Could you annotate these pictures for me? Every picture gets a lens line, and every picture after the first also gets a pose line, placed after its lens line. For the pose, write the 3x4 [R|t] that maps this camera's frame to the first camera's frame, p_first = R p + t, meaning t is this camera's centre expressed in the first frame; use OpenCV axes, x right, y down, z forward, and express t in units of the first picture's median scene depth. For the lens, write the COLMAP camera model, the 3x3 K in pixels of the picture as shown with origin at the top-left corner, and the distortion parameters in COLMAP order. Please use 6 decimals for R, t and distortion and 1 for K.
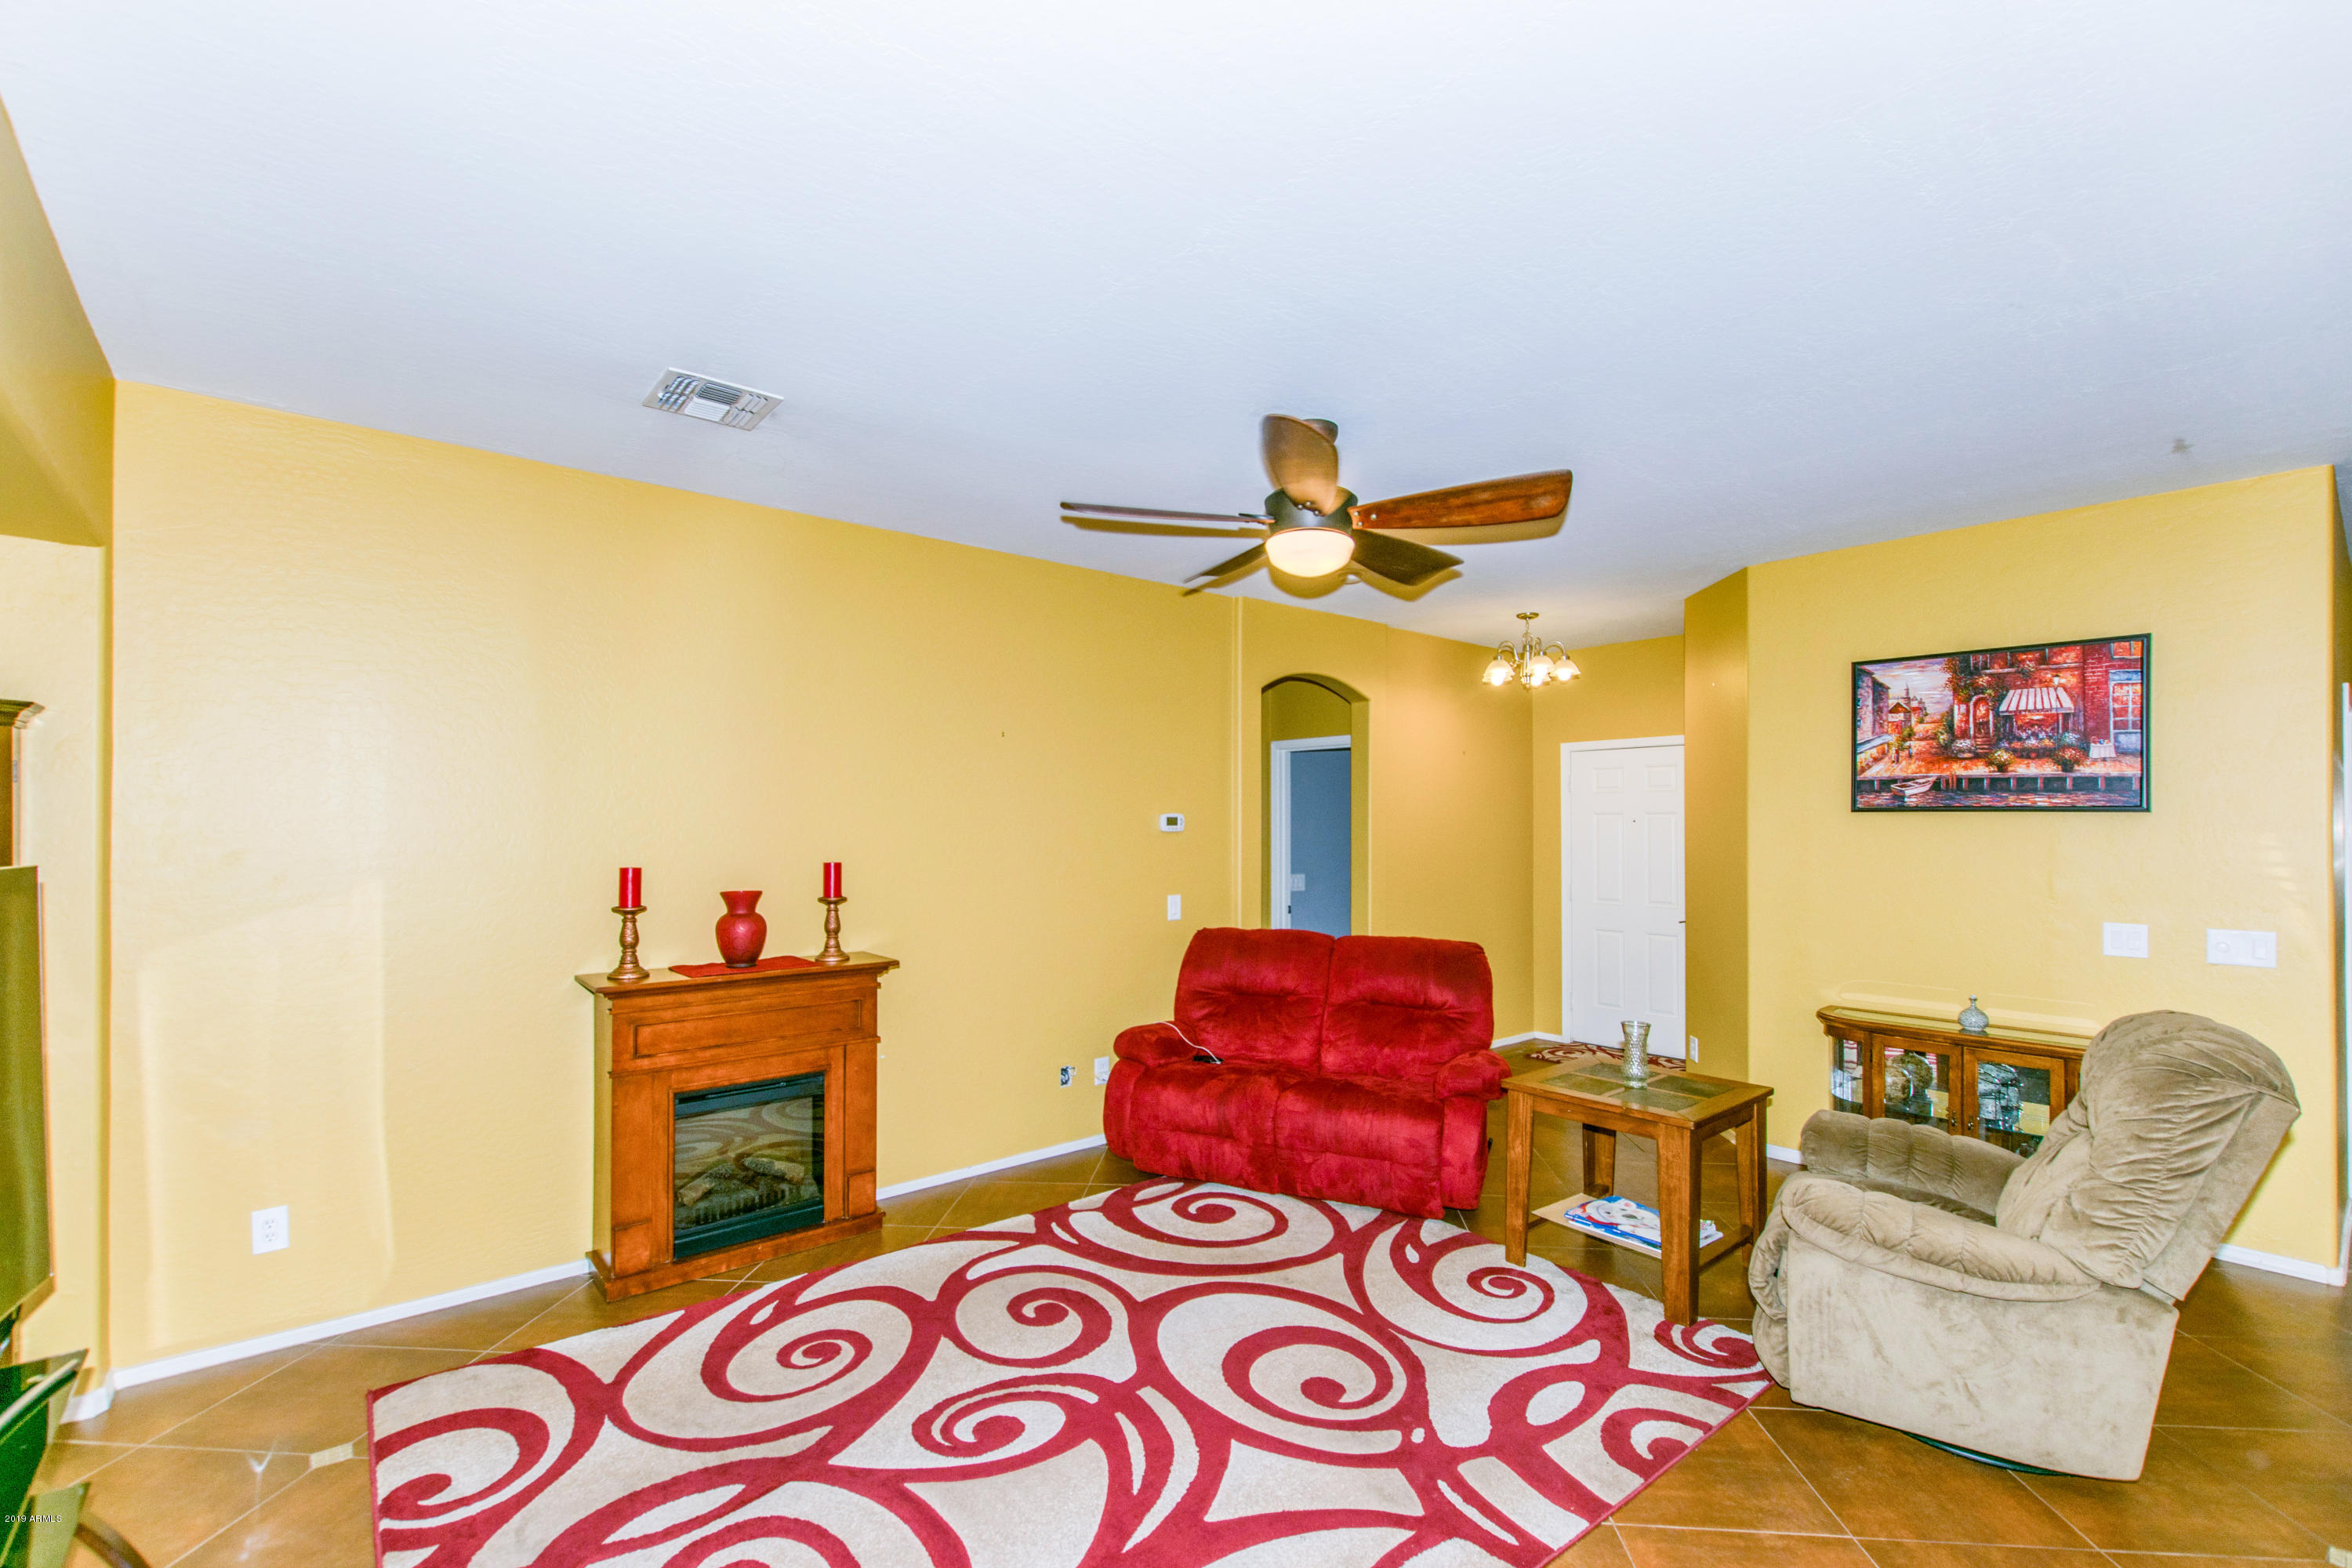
lens RADIAL K [[1038.5, 0, 1181.3], [0, 1038.5, 798.1], [0, 0, 1]] dist [-0.000630, -0.000443]
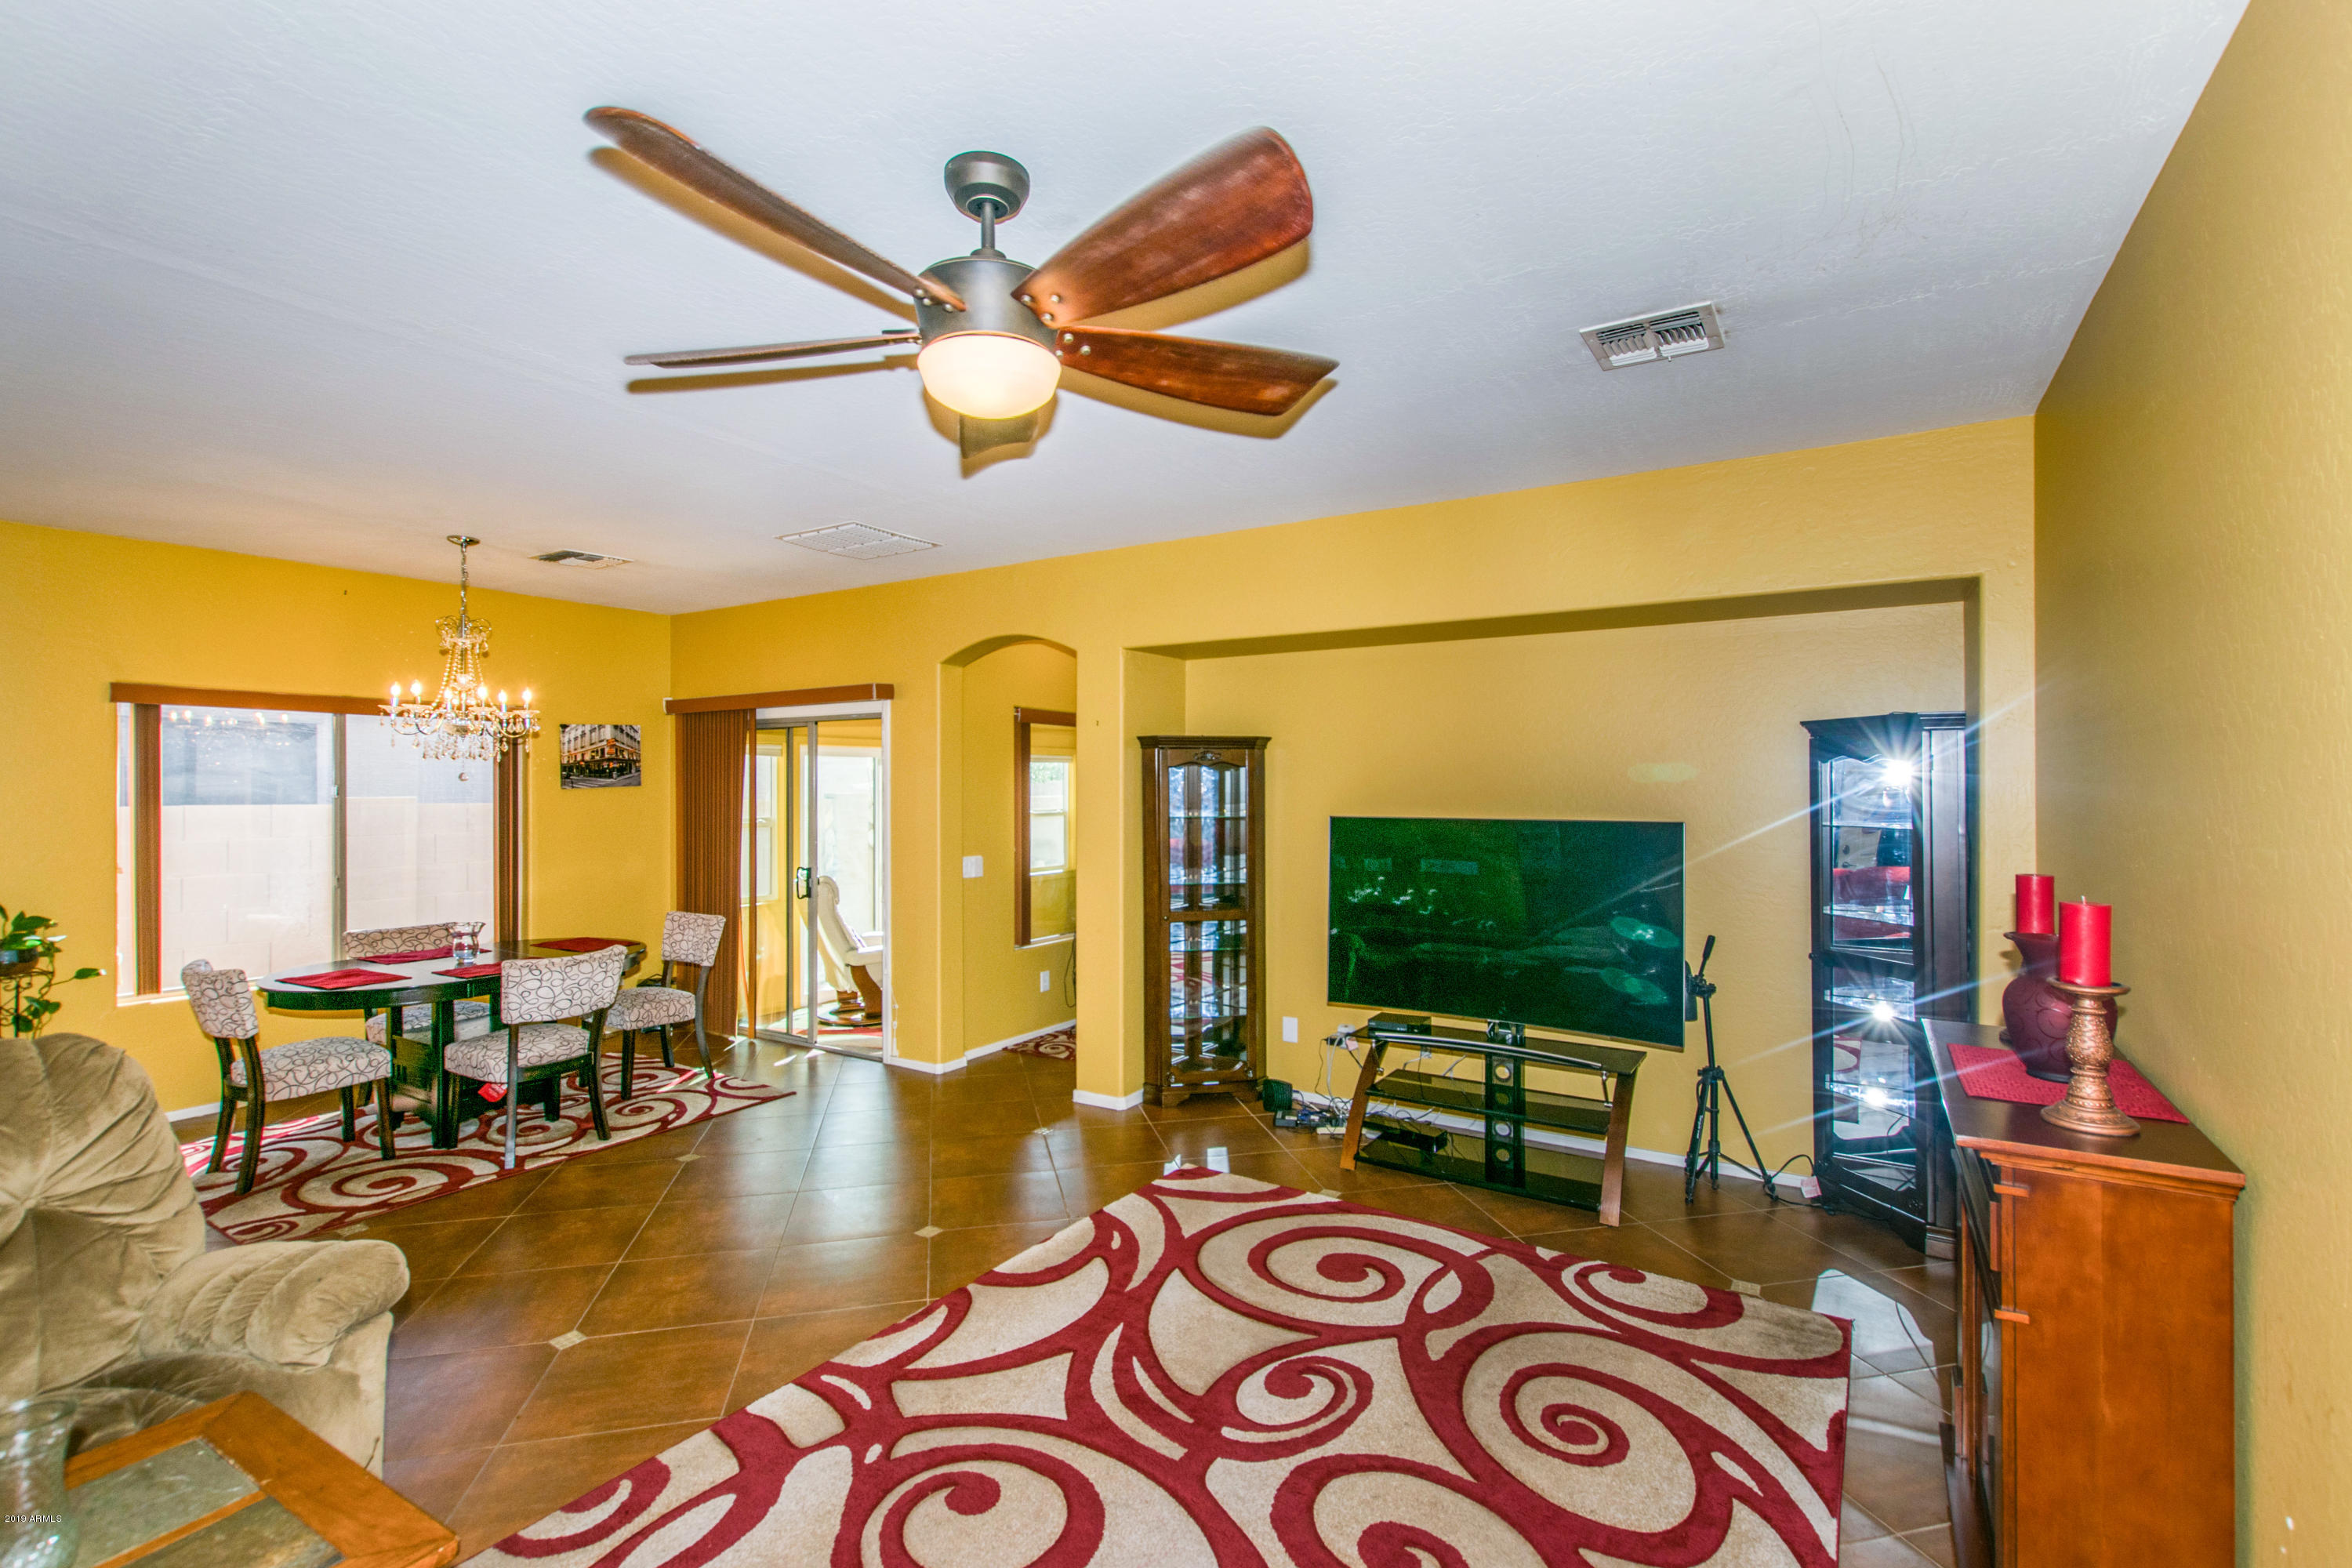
lens RADIAL K [[1038.5, 0, 1181.3], [0, 1038.5, 798.1], [0, 0, 1]] dist [-0.000630, -0.000443]
pose [[-0.952188, 0.000883, -0.305510, 0.183061], [0.004287, 0.999936, -0.010472, 0.019971], [0.305481, -0.011281, -0.952131, 1.457672]]
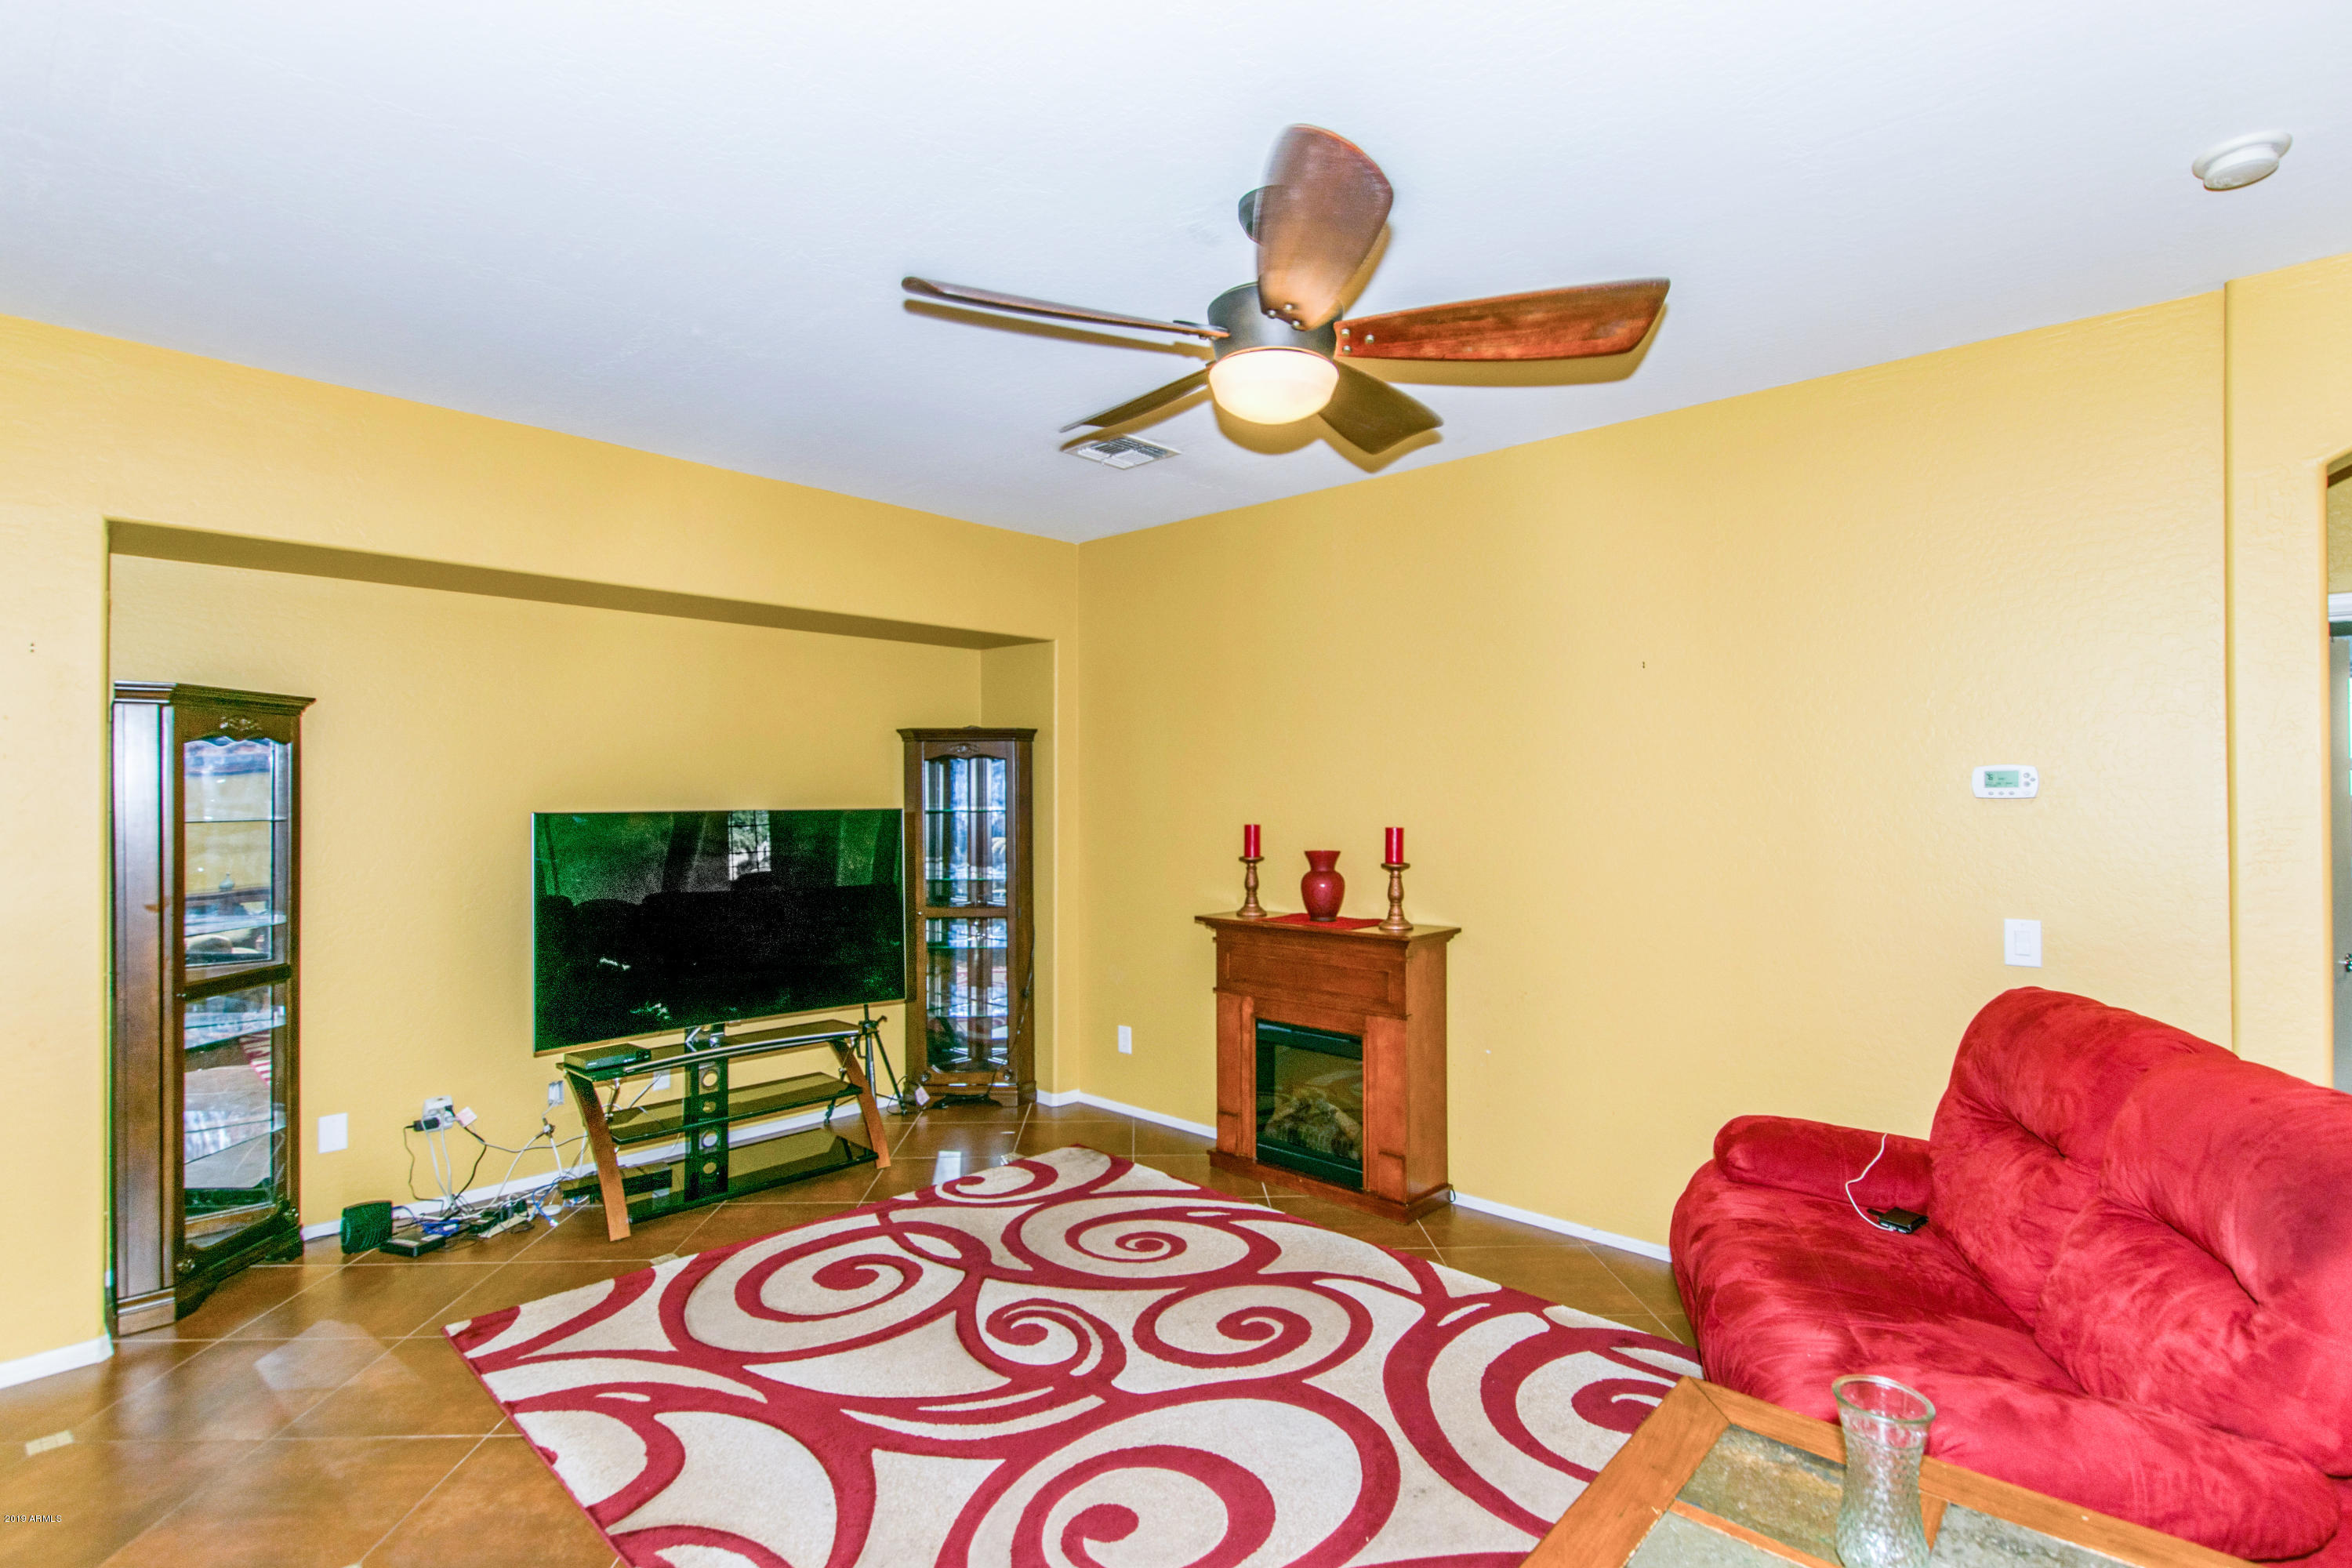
lens RADIAL K [[1126.2, 0, 1176.0], [0, 1126.2, 784.0], [0, 0, 1]] dist [0.001575, -0.000585]
pose [[0.110203, -0.012406, -0.993832, 0.766792], [0.024603, 0.999650, -0.009750, 0.030200], [0.993605, -0.023377, 0.110469, 0.769976]]
